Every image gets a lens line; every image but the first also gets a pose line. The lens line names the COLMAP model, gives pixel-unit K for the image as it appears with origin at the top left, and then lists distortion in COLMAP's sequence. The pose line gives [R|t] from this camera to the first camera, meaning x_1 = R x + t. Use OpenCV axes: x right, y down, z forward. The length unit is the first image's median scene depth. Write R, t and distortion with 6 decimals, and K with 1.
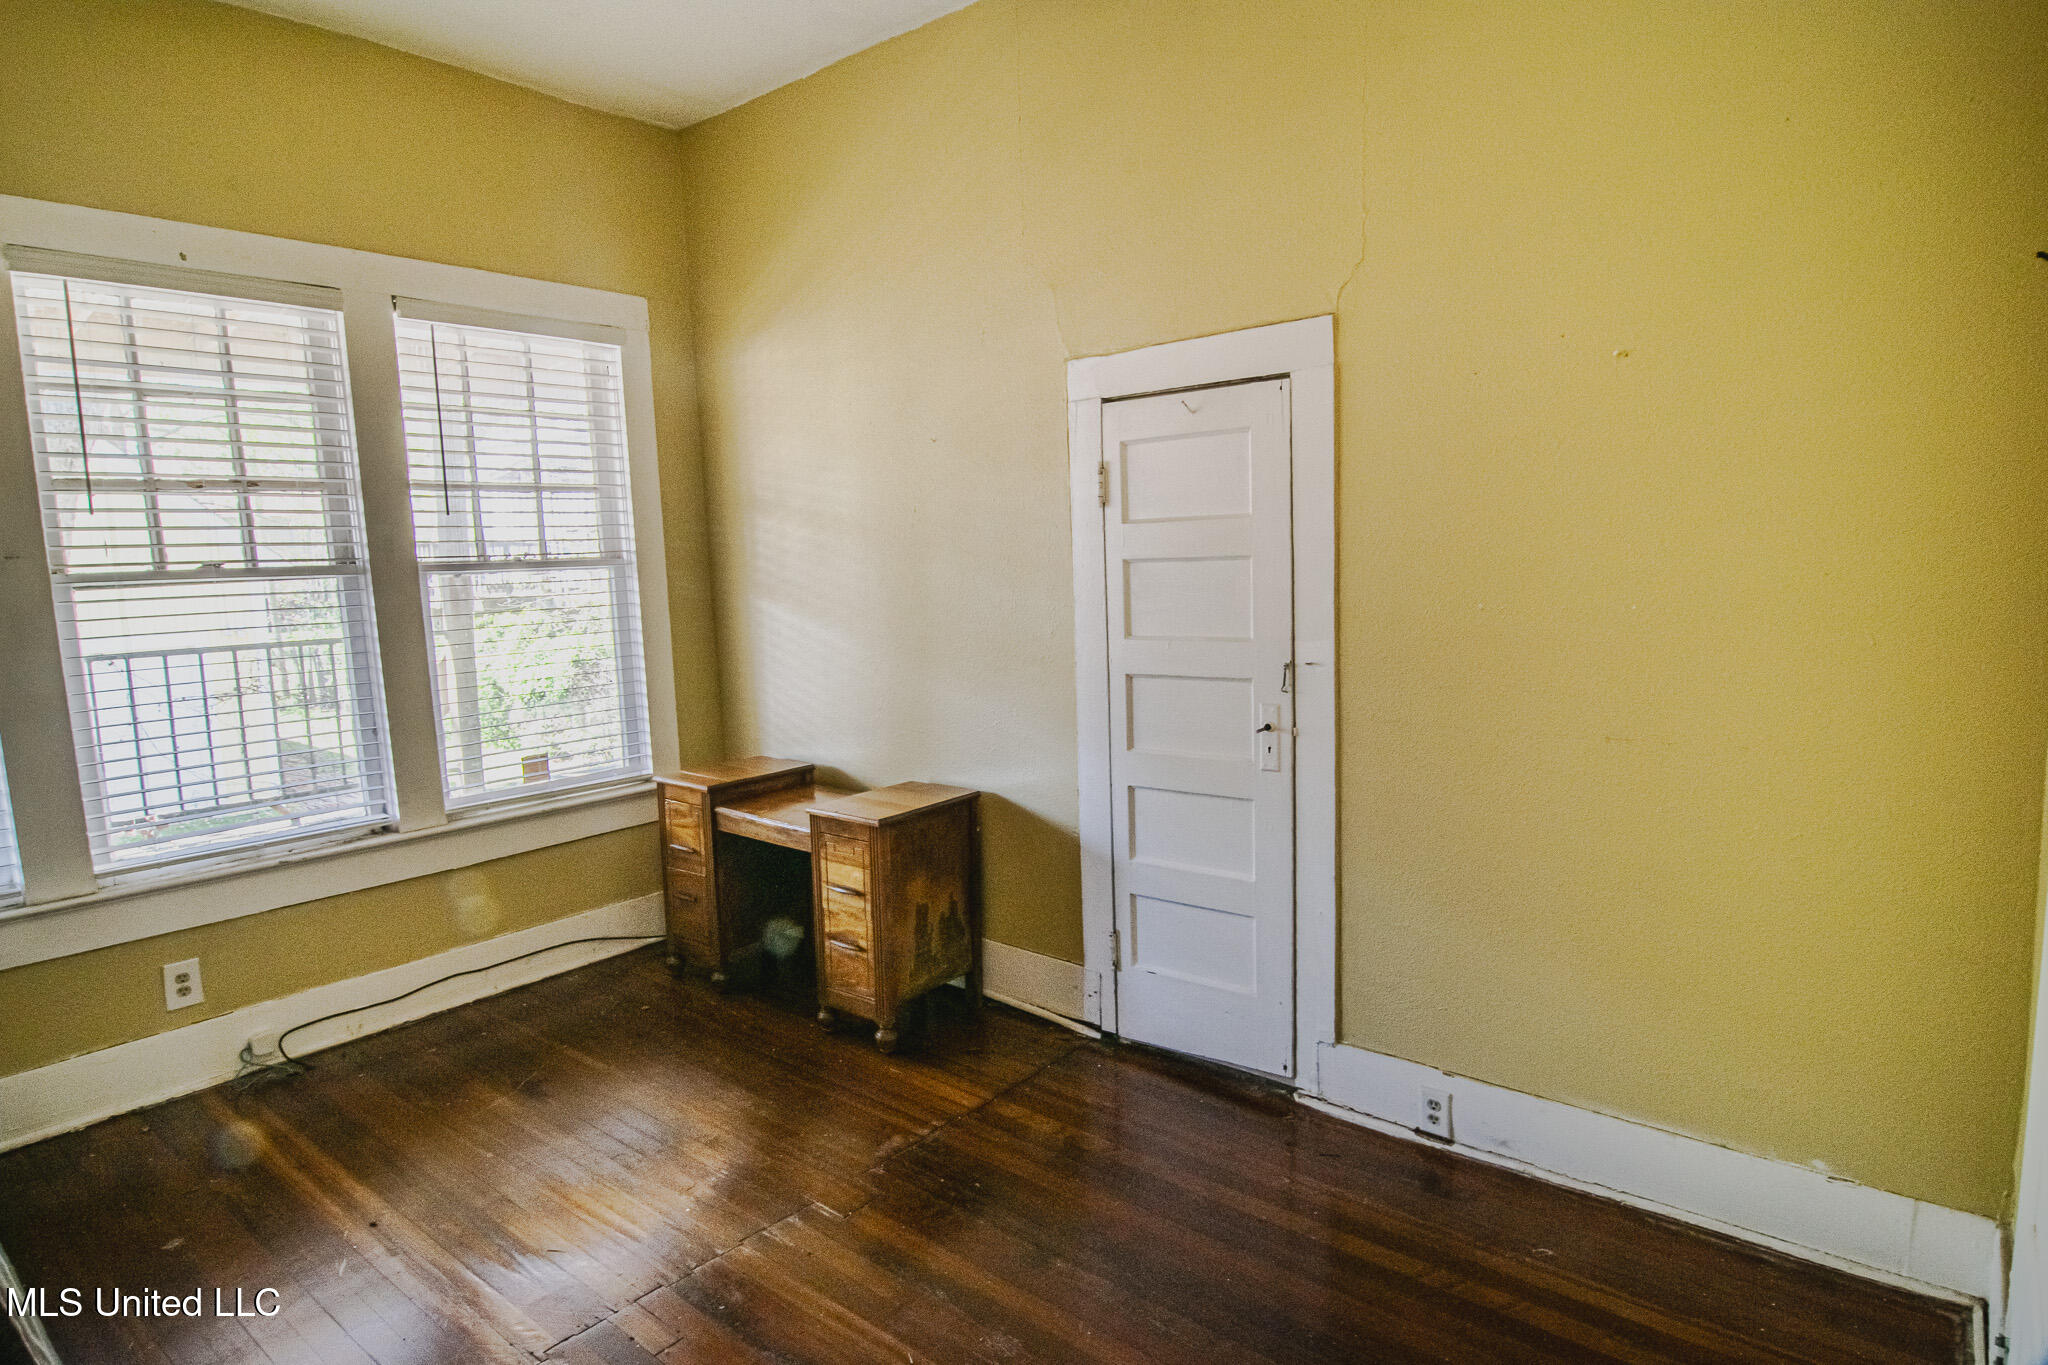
lens RADIAL K [[1114.5, 0, 1012.4], [0, 1114.5, 704.2], [0, 0, 1]] dist [-0.016443, -0.001720]
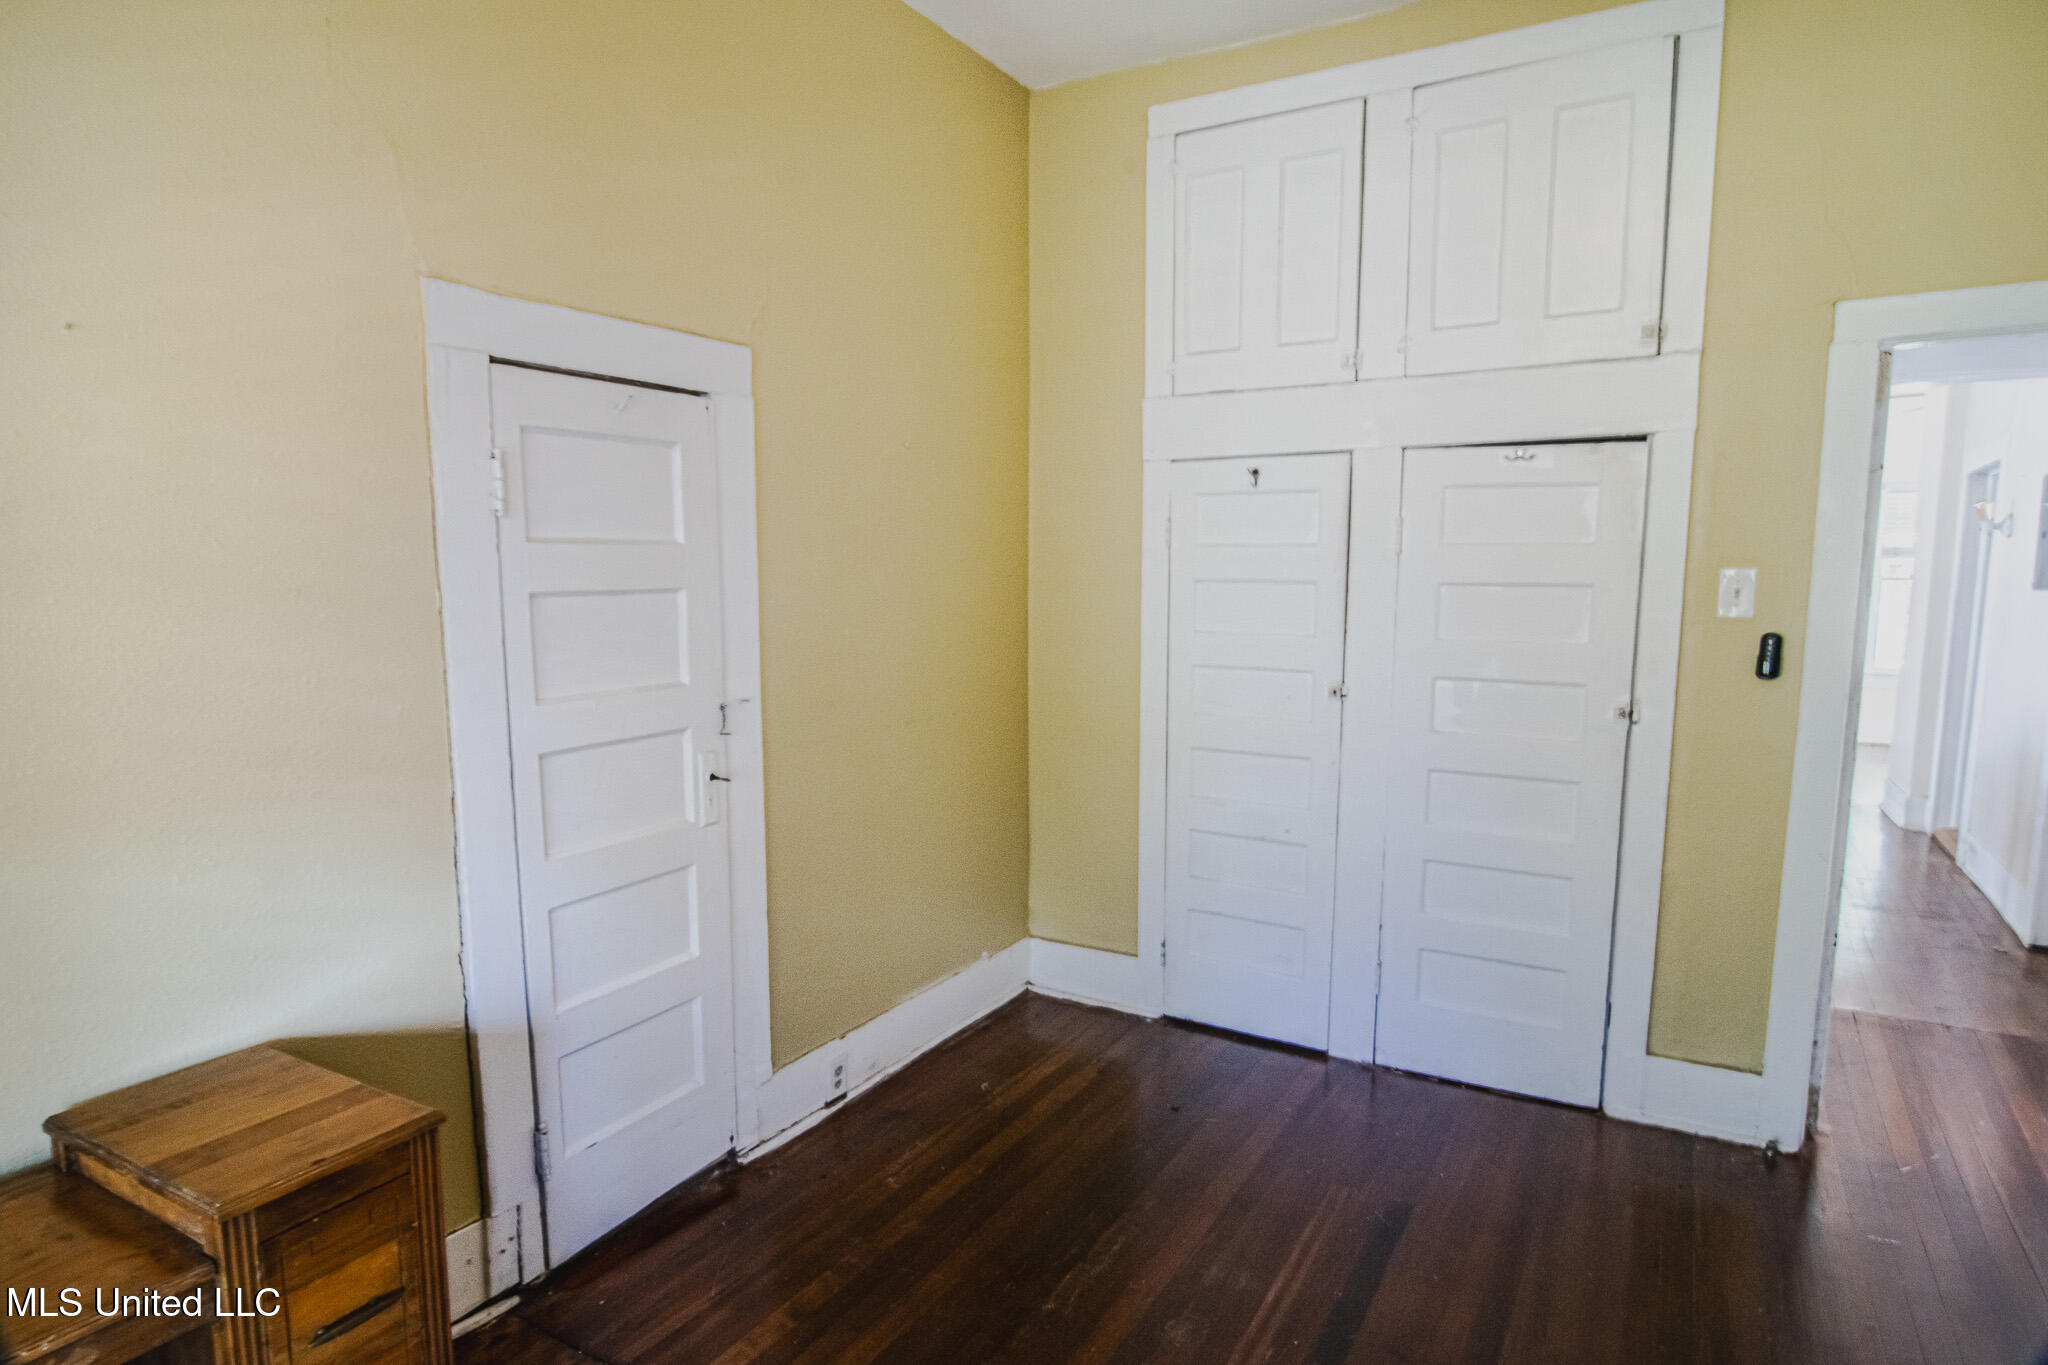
lens RADIAL K [[1114.5, 0, 1012.4], [0, 1114.5, 704.2], [0, 0, 1]] dist [-0.016443, -0.001720]
pose [[-0.145959, -0.091727, 0.985029, -0.662865], [0.134959, 0.984537, 0.111679, -0.101226], [-0.980042, 0.149239, -0.131323, 0.828866]]
